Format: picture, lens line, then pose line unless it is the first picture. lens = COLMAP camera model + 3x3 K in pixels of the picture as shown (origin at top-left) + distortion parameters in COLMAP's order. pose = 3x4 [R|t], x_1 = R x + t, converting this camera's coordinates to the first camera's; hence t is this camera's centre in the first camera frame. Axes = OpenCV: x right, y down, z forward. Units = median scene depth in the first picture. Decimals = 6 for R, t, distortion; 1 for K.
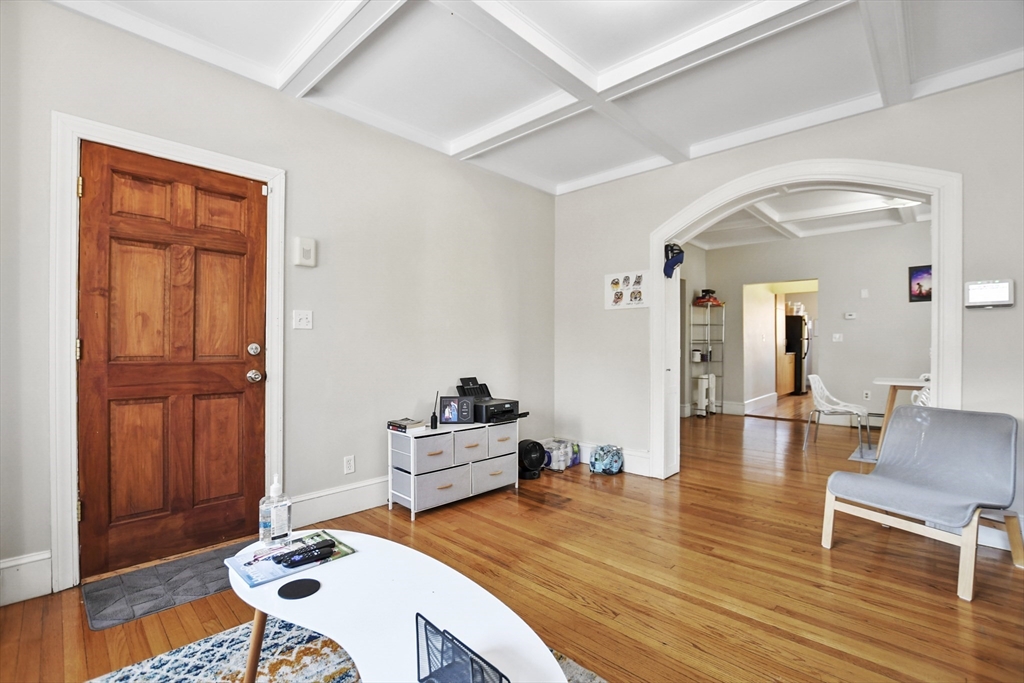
lens RADIAL K [[458.5, 0, 514.0], [0, 458.5, 344.5], [0, 0, 1]] dist [-0.027678, 0.000741]
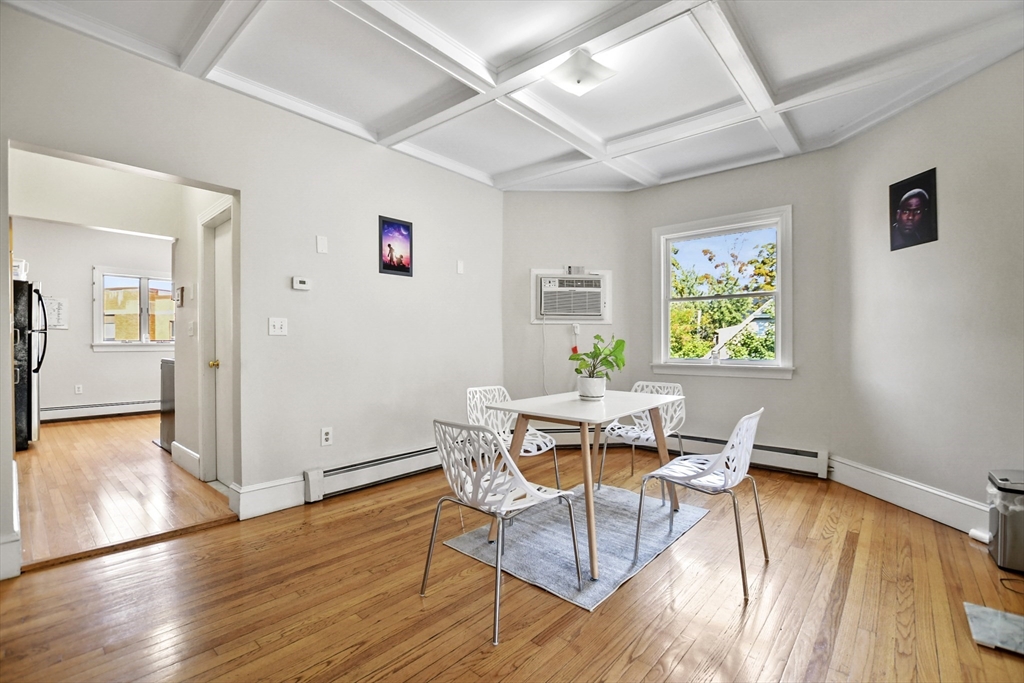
lens RADIAL K [[458.5, 0, 510.2], [0, 458.5, 343.2], [0, 0, 1]] dist [-0.027678, 0.000741]
pose [[-0.051471, -0.003114, 0.998670, 0.245843], [-0.003548, 0.999989, 0.002936, -0.000100], [-0.998668, -0.003392, -0.051481, 0.851650]]
